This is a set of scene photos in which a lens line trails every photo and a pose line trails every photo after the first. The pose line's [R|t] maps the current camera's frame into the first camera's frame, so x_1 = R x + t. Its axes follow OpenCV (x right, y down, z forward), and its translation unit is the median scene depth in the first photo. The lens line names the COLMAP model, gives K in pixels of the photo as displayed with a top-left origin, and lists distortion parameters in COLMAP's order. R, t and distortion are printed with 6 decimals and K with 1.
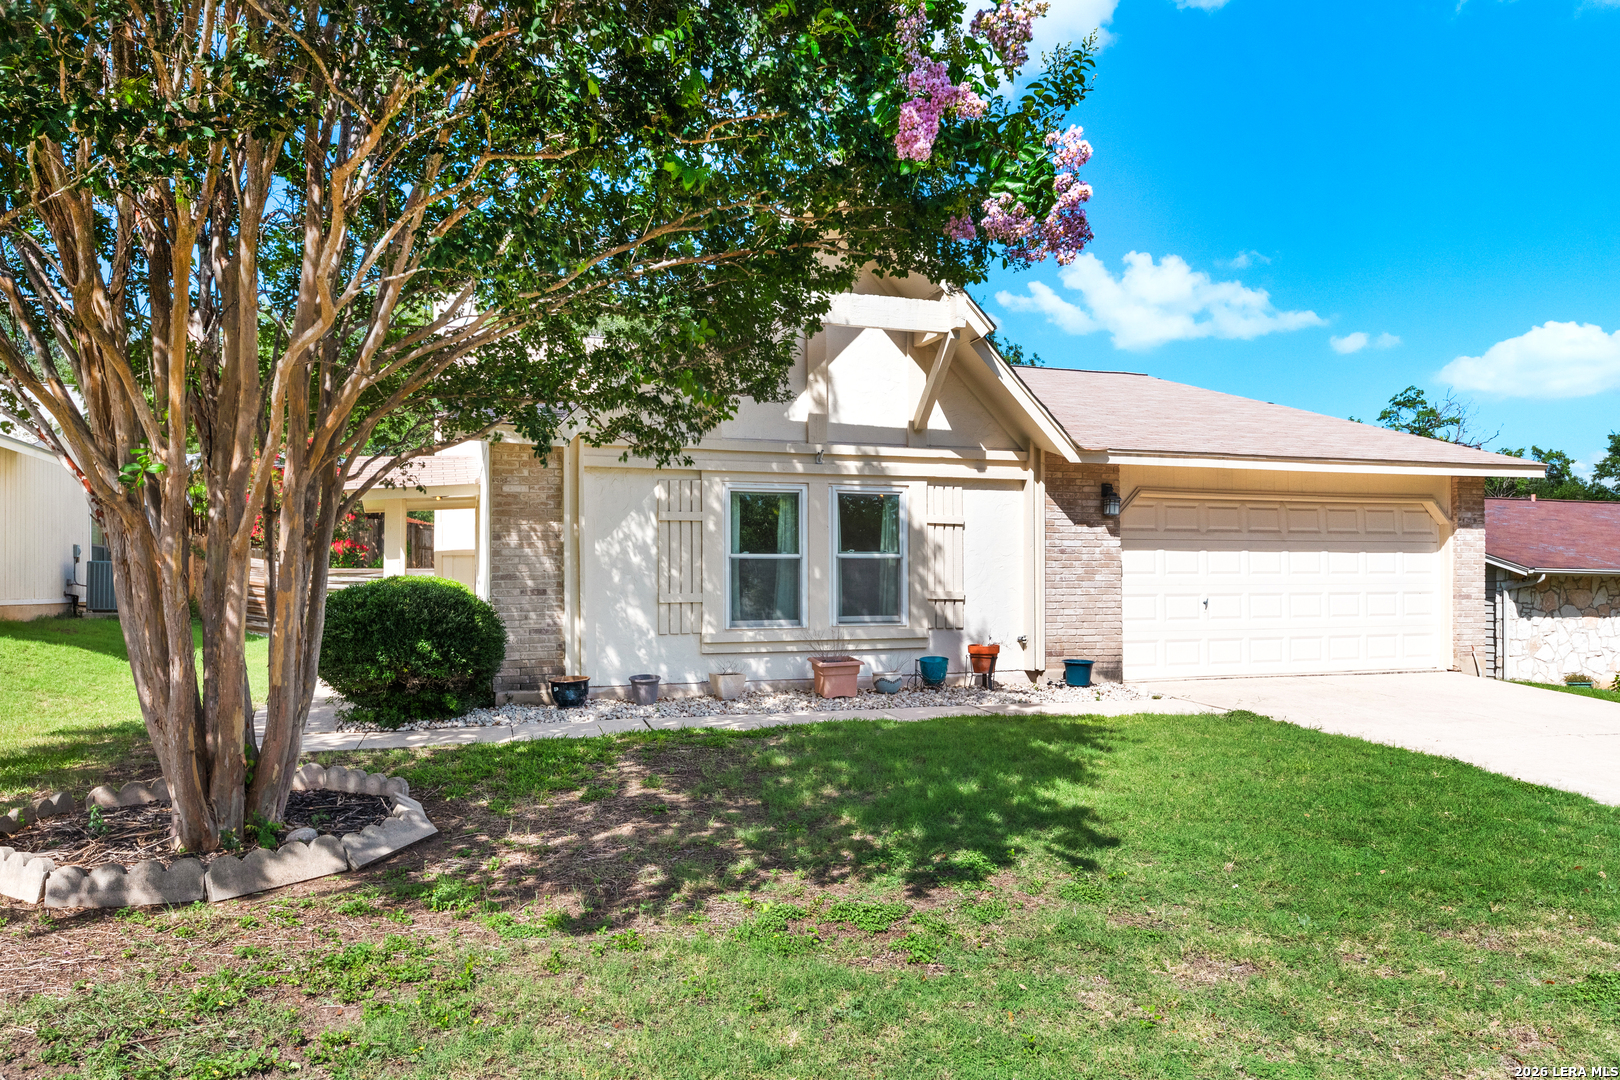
lens RADIAL K [[1051.7, 0, 810.0], [0, 1051.7, 540.0], [0, 0, 1]] dist [0.010453, 0.003037]
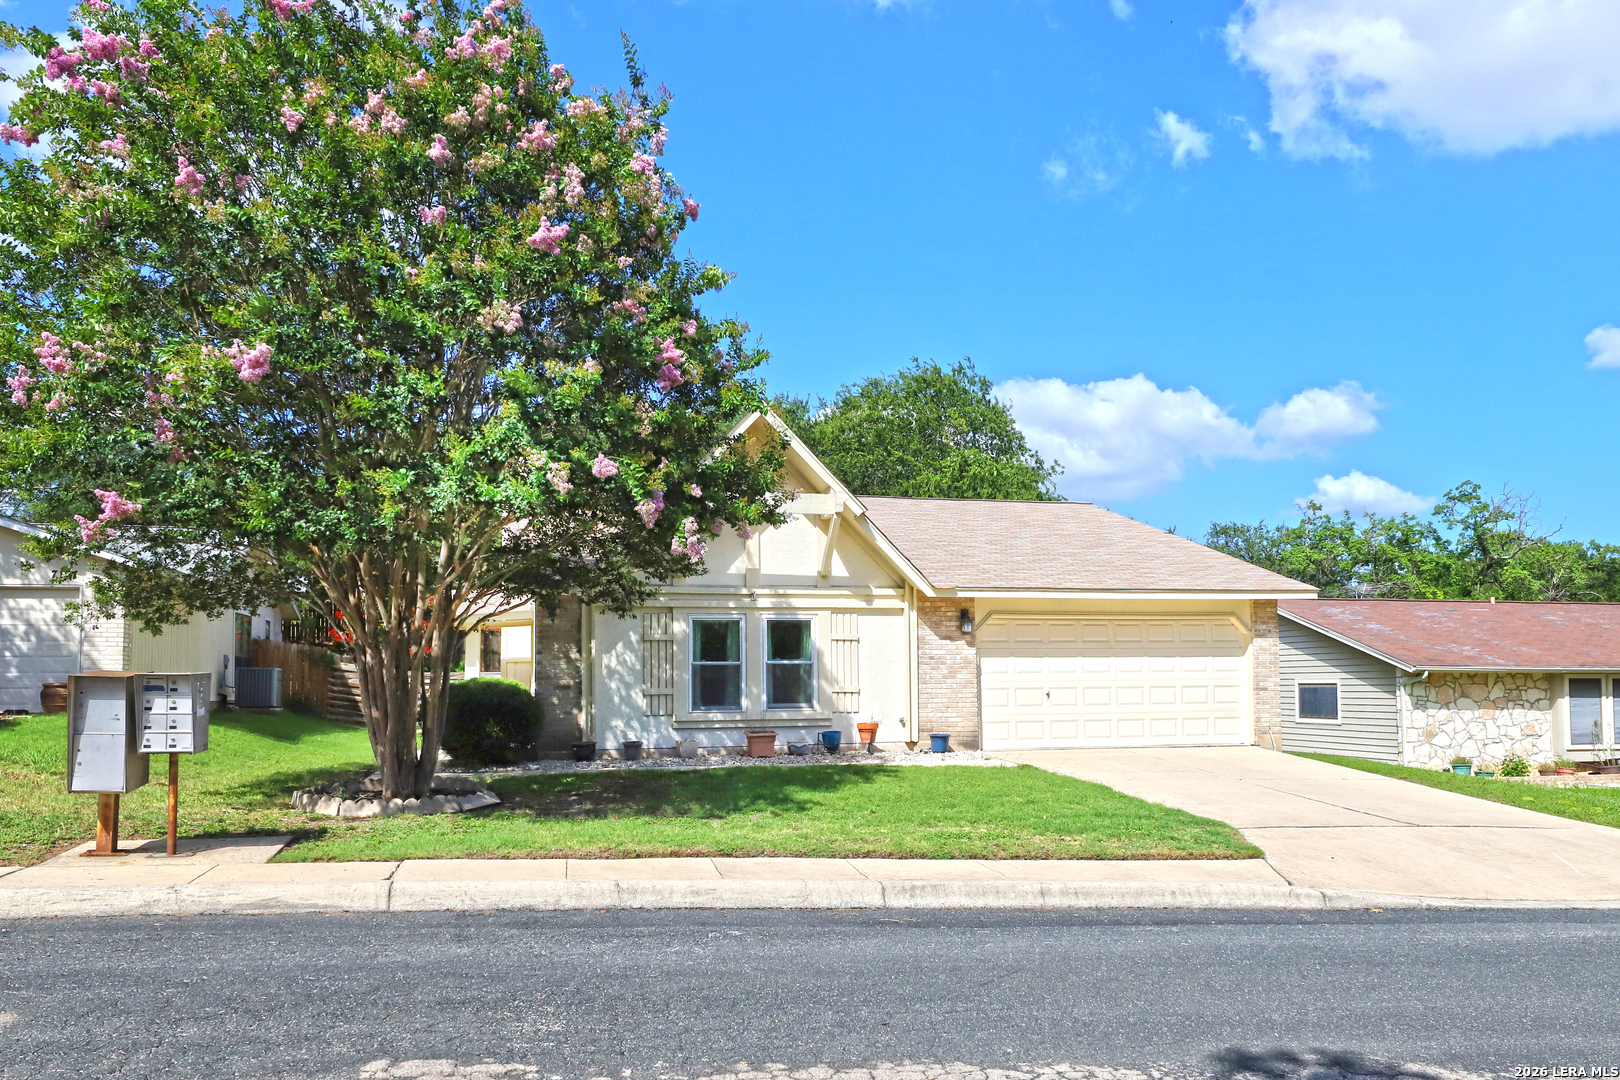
lens RADIAL K [[1051.7, 0, 810.0], [0, 1051.7, 540.0], [0, 0, 1]] dist [0.010453, 0.003037]
pose [[0.998285, -0.012982, -0.057078, 0.158042], [0.007551, 0.995509, -0.094361, -0.014944], [0.058047, 0.093769, 0.993900, -0.447333]]
